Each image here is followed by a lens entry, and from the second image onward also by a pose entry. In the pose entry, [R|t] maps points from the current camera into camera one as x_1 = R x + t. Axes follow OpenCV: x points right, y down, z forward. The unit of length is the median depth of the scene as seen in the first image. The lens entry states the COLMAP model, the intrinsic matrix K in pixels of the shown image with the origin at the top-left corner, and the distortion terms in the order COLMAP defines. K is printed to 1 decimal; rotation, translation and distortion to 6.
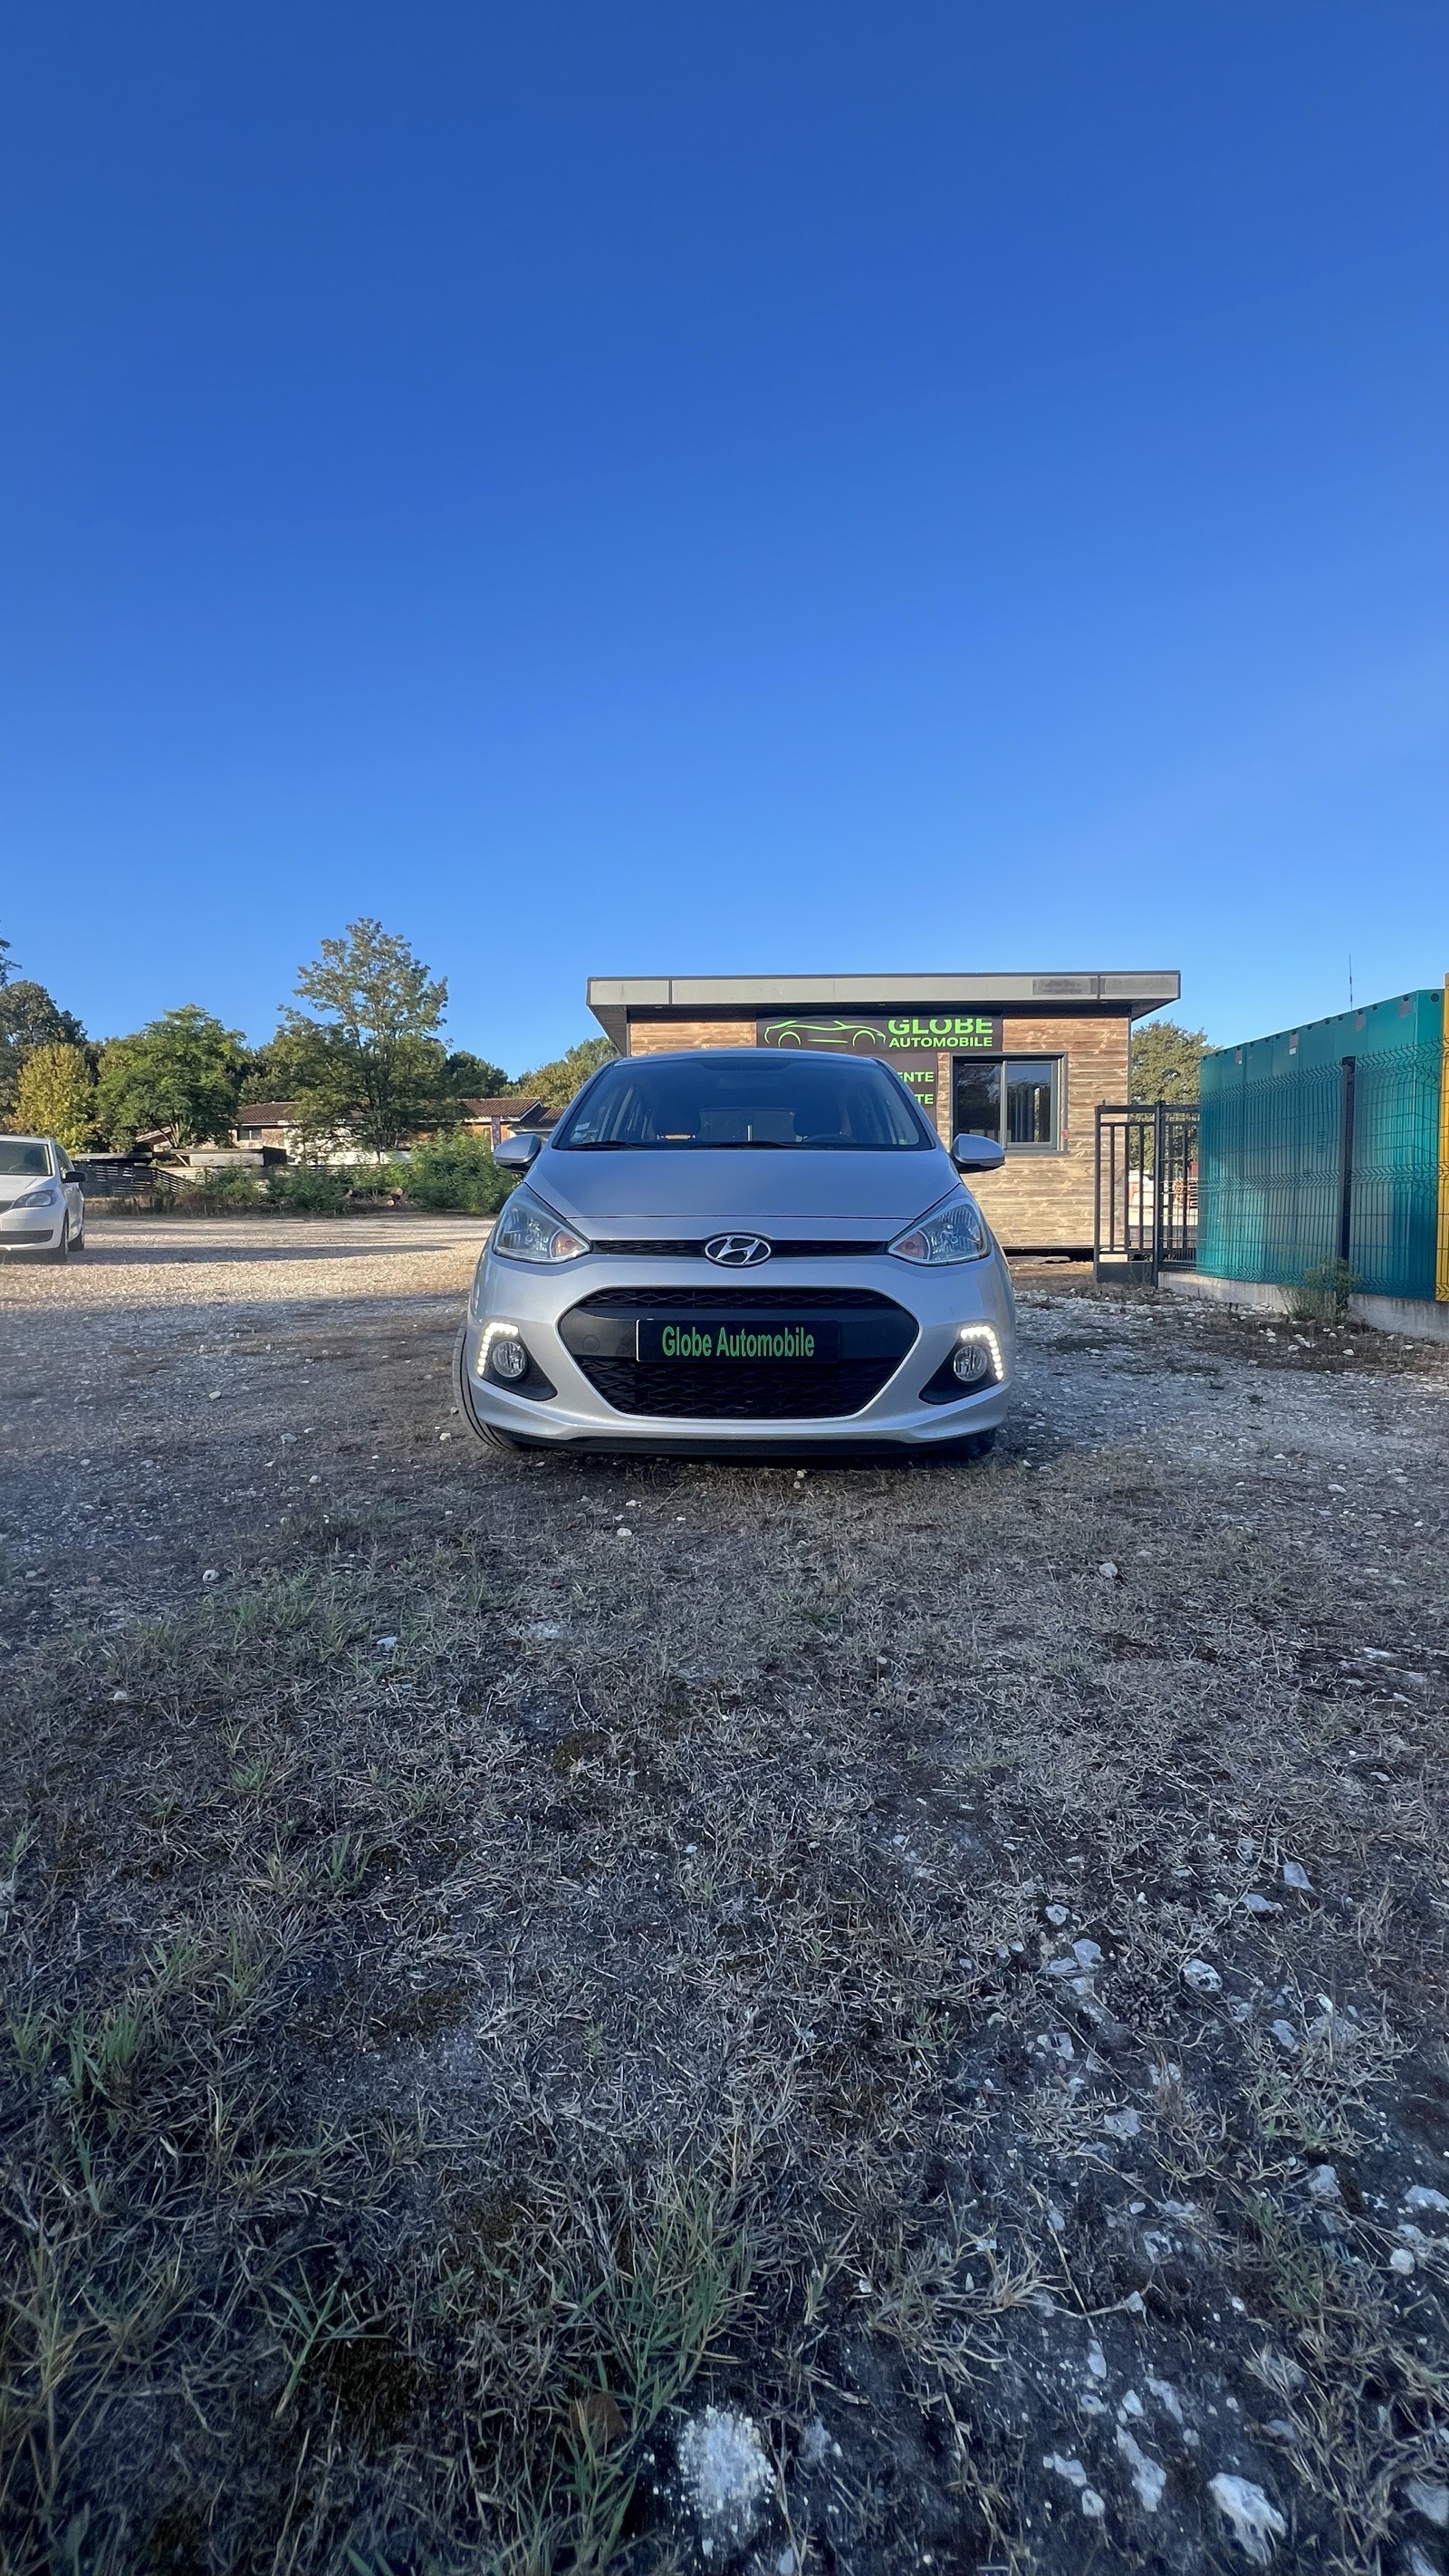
lens RADIAL K [[970.8, 0, 724.5], [0, 970.8, 1288.0], [0, 0, 1]] dist [-0.001128, -0.000026]
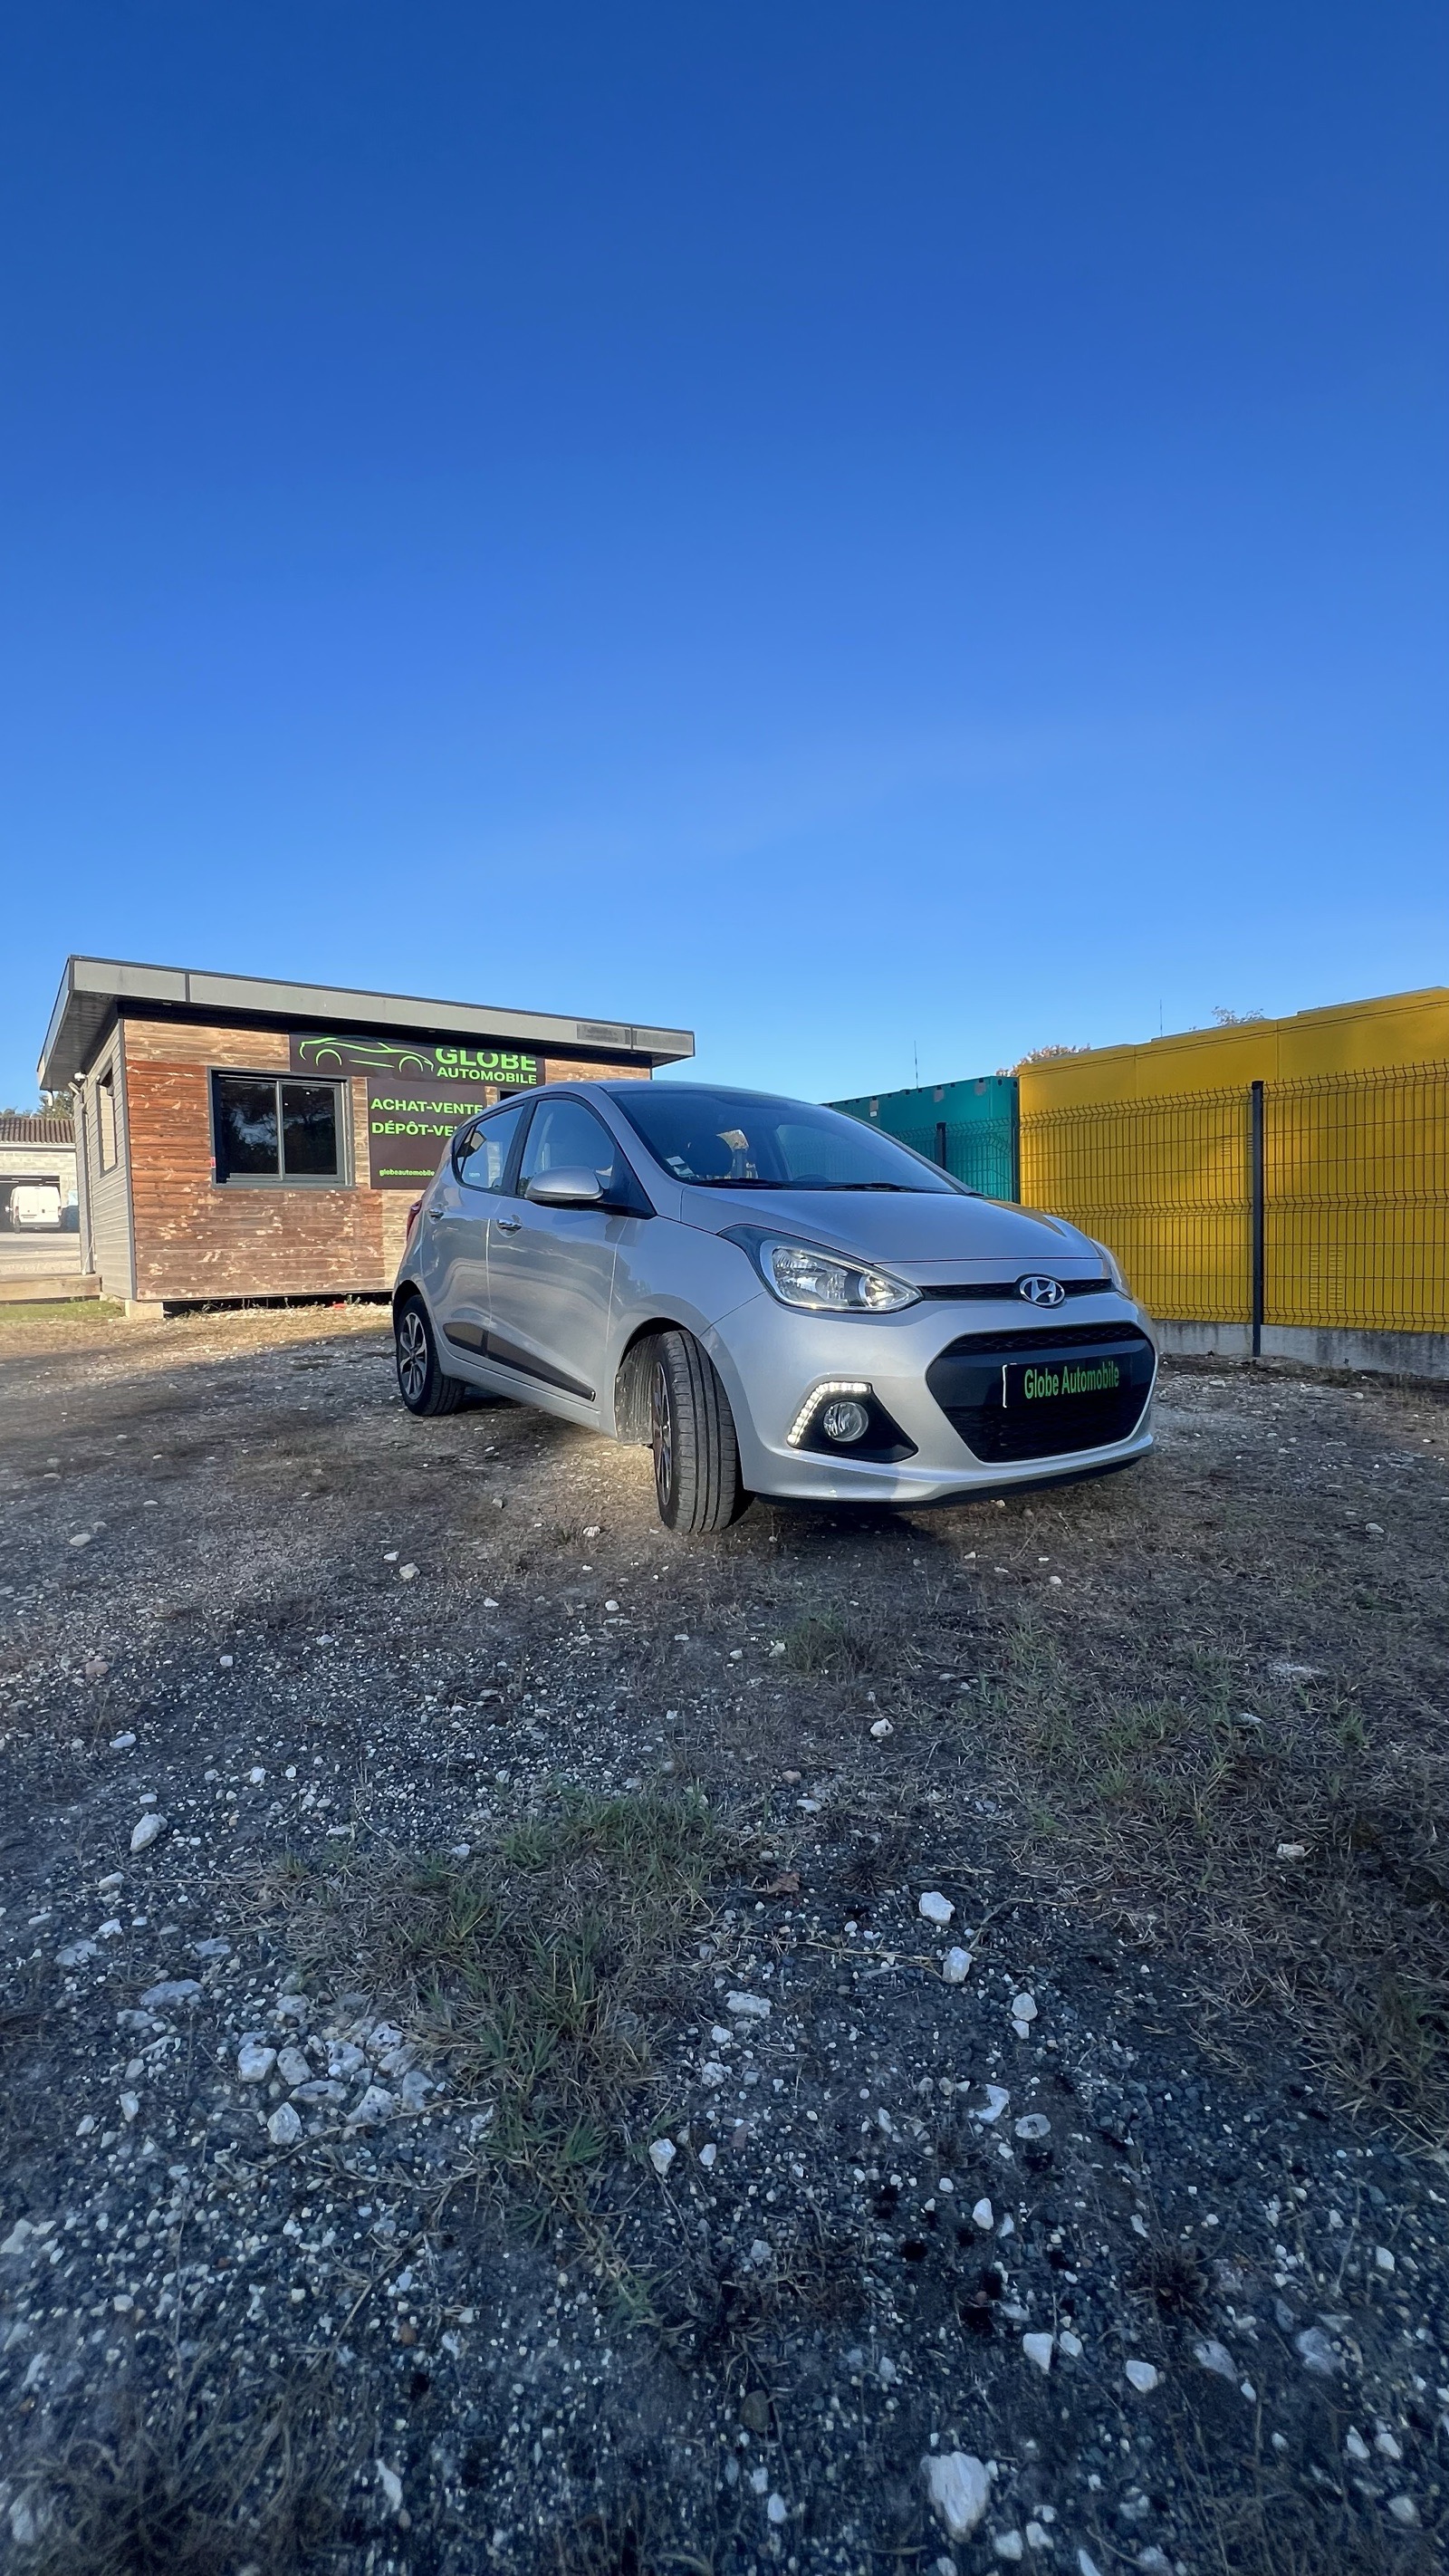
lens RADIAL K [[992.5, 0, 708.9], [0, 992.5, 1278.9], [0, 0, 1]] dist [-0.000735, 0.000025]
pose [[0.831204, -0.024810, 0.555414, -0.791351], [0.050409, 0.998252, -0.030847, -0.034370], [-0.553678, 0.053638, 0.831001, 0.286120]]
